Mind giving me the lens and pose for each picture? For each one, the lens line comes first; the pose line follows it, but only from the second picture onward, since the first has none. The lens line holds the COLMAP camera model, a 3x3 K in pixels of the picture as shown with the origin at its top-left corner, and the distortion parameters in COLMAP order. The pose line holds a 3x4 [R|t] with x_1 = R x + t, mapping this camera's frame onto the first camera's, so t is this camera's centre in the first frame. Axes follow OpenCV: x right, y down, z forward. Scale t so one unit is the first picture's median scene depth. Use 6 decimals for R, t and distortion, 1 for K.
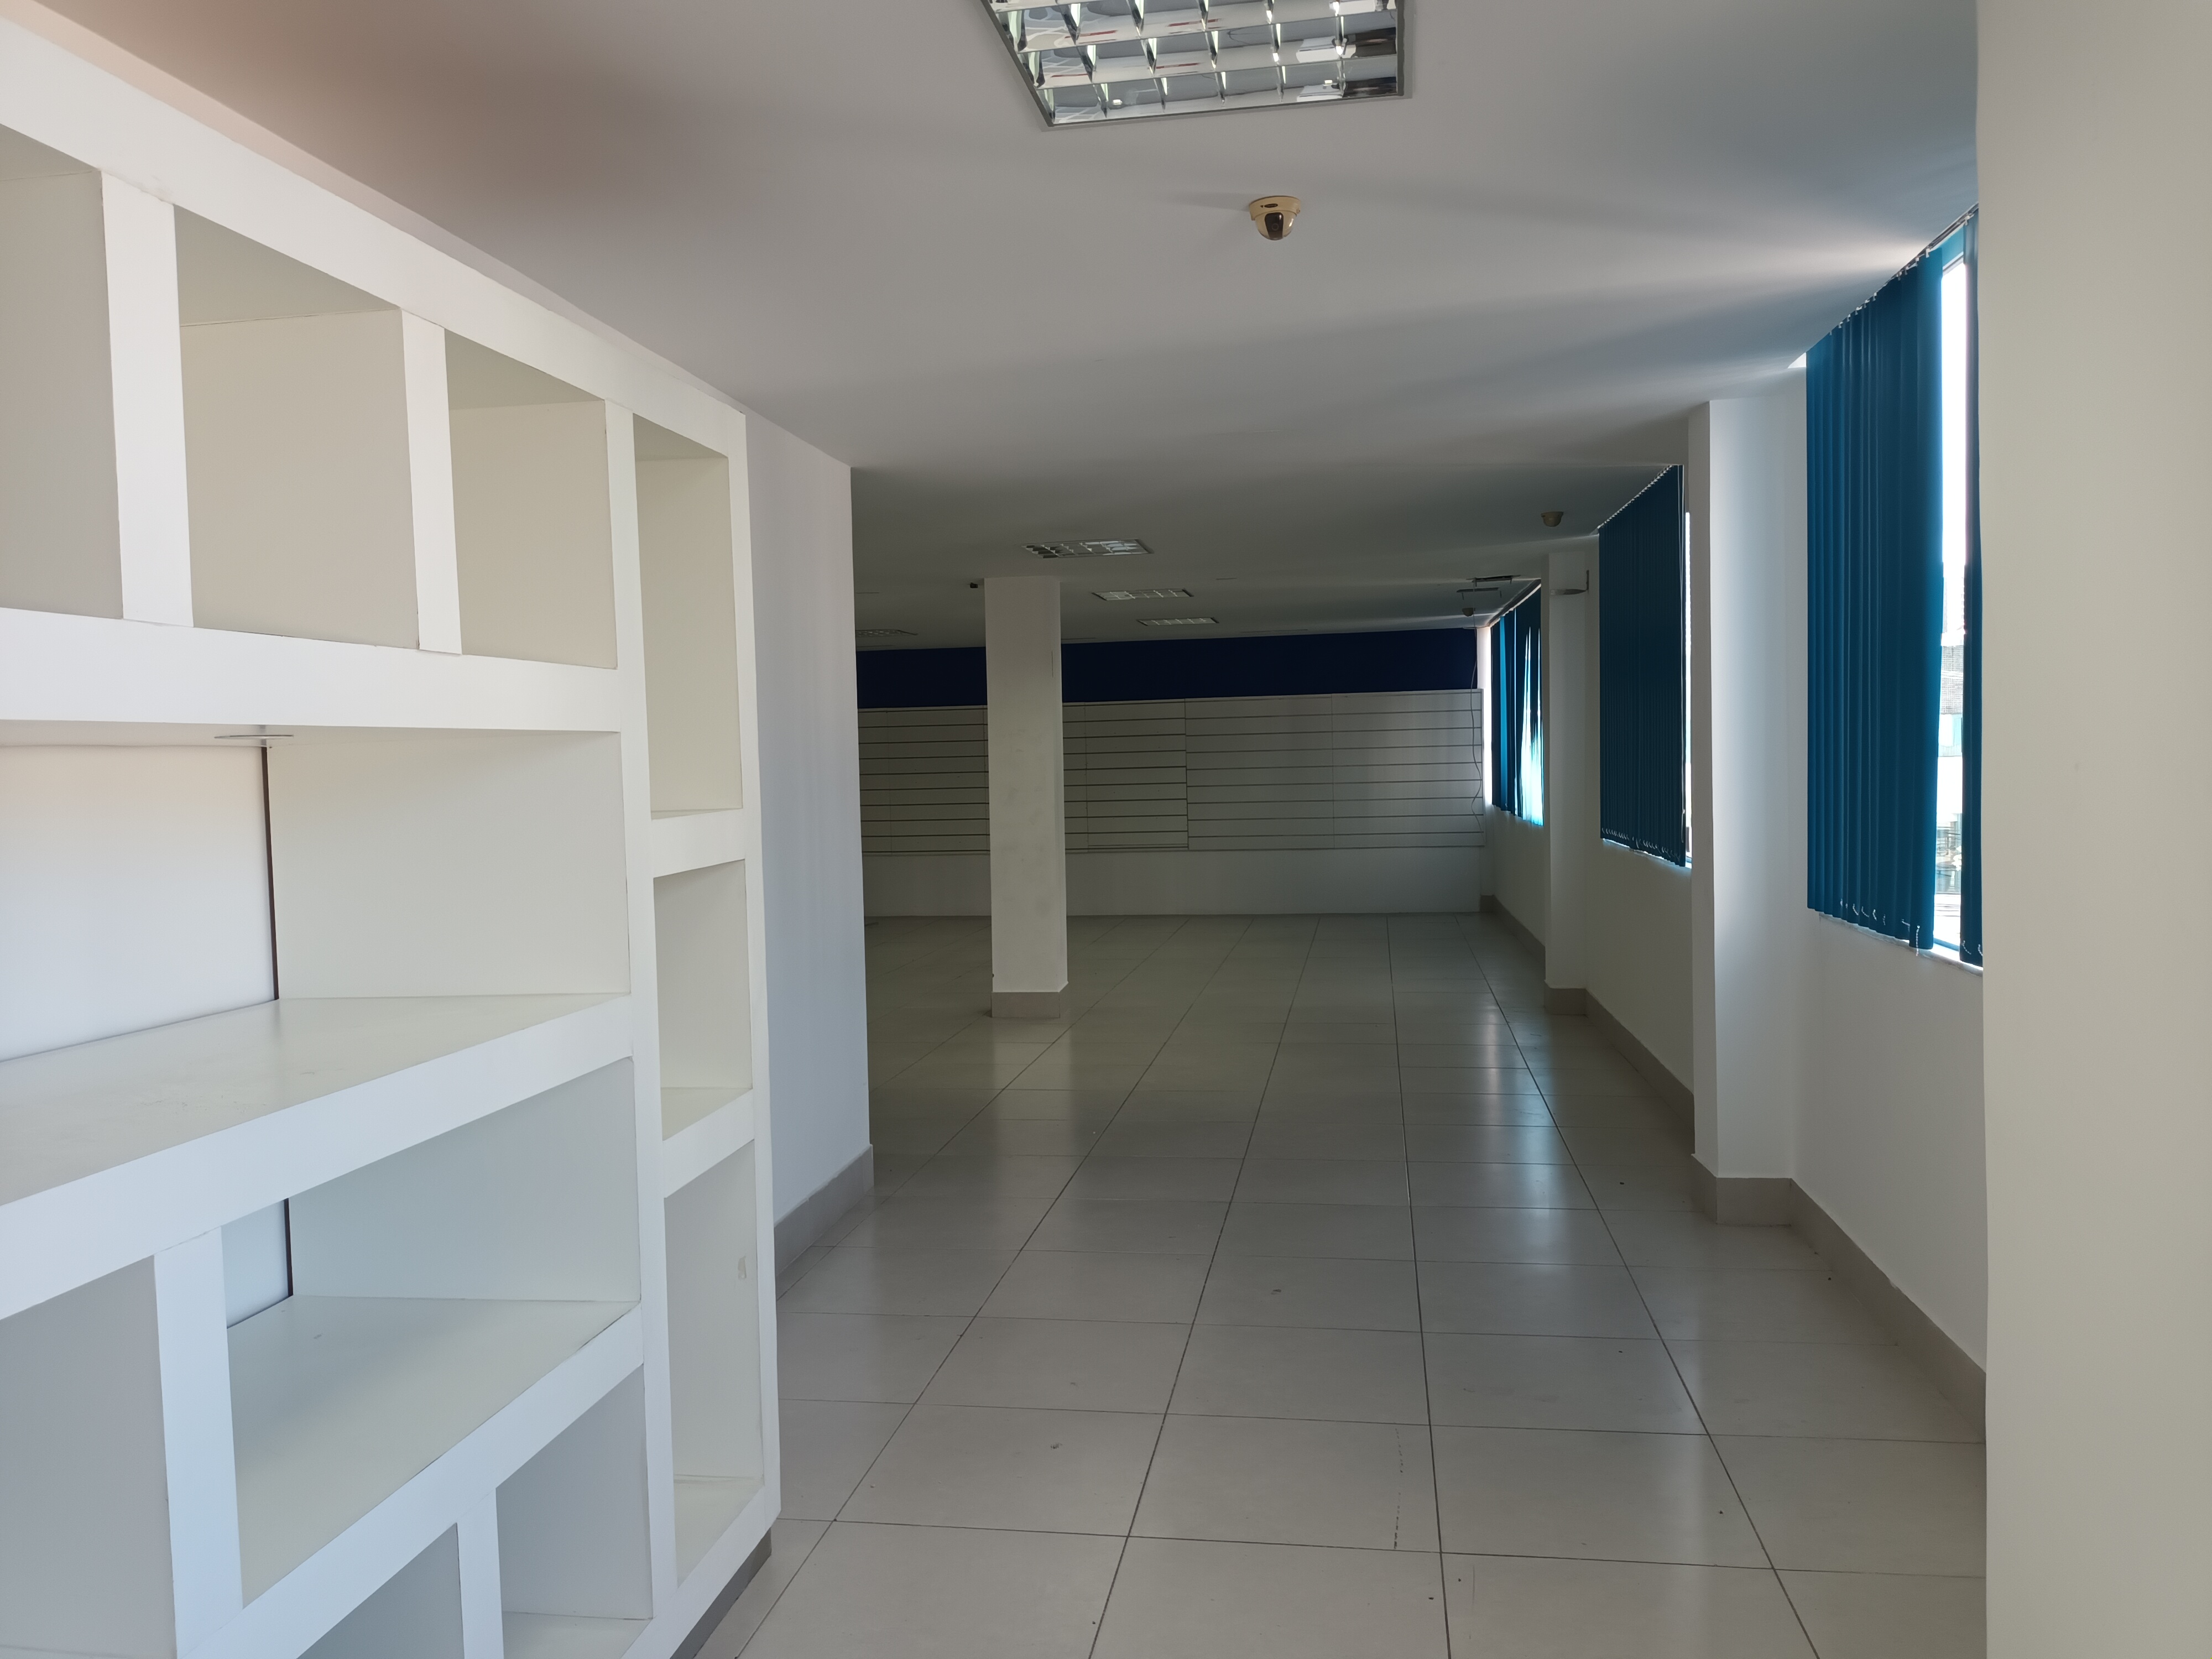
lens RADIAL K [[1601.2, 0, 1115.8], [0, 1601.2, 827.0], [0, 0, 1]] dist [0.037050, -0.060237]
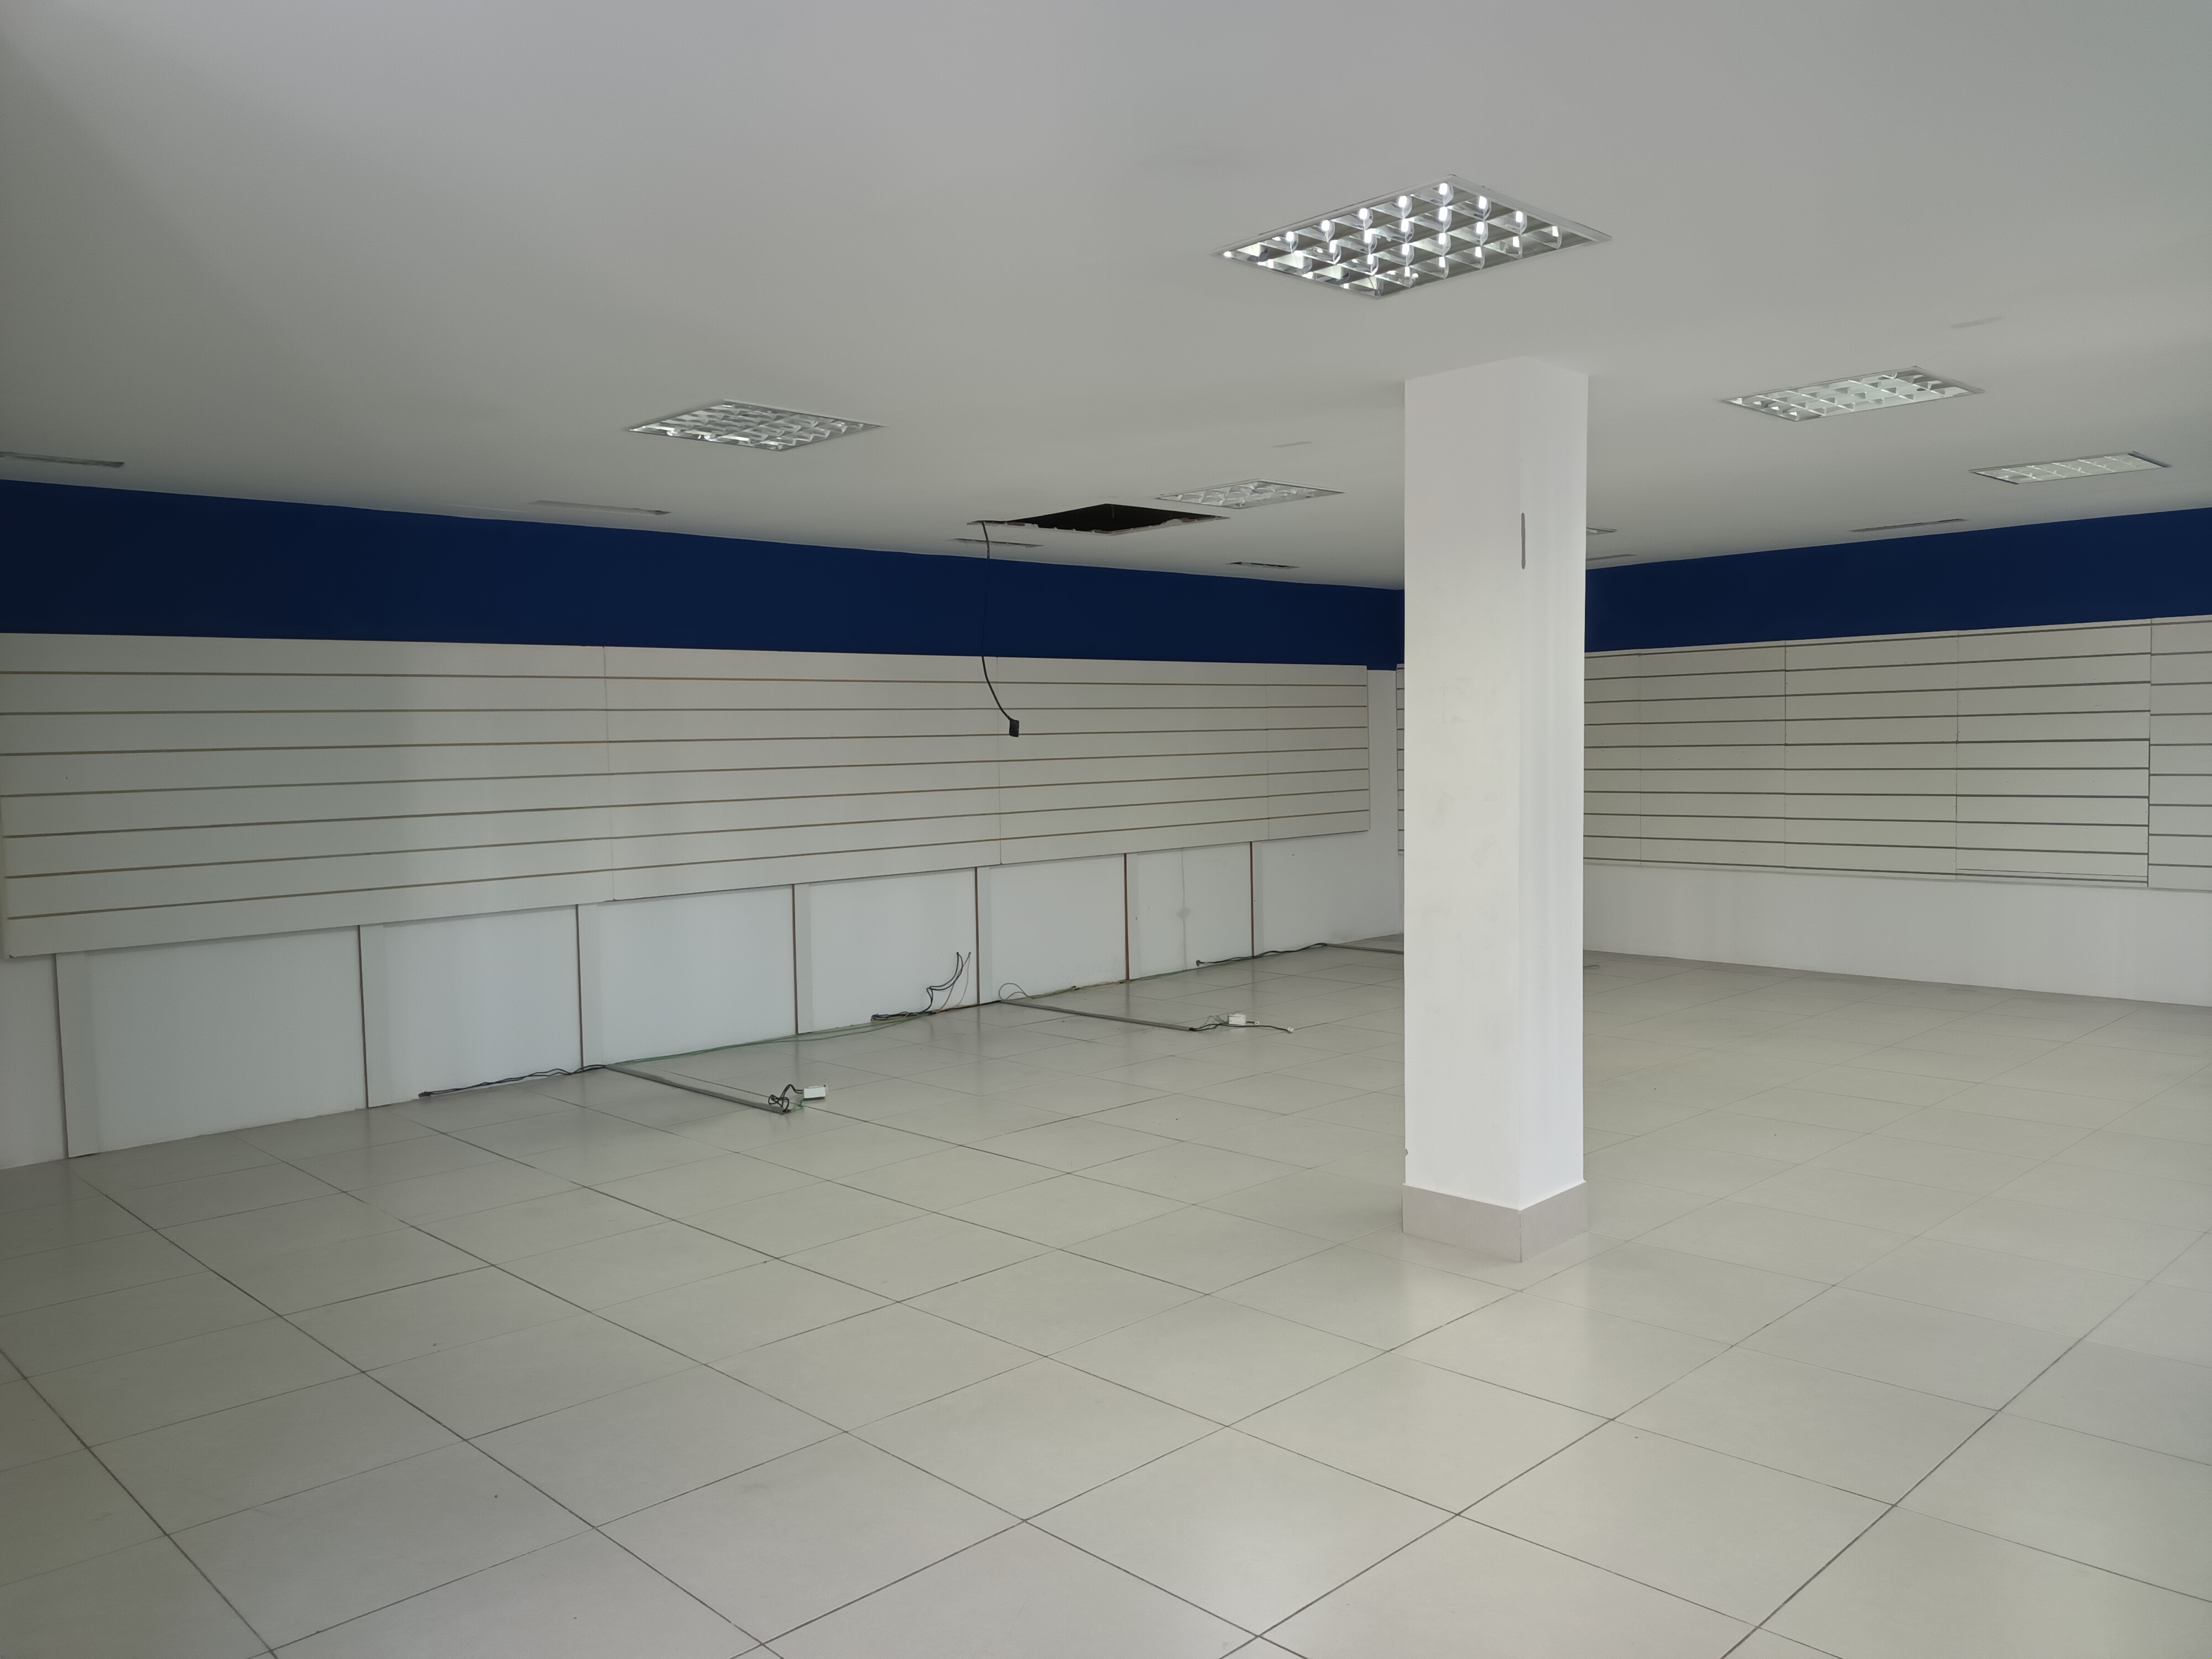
lens RADIAL K [[1601.2, 0, 1116.5], [0, 1601.2, 842.7], [0, 0, 1]] dist [0.037050, -0.060237]
pose [[0.795828, 0.048084, -0.603611, 0.099623], [-0.025444, 0.998617, 0.046004, -0.018421], [0.604988, -0.021253, 0.795951, 0.331727]]
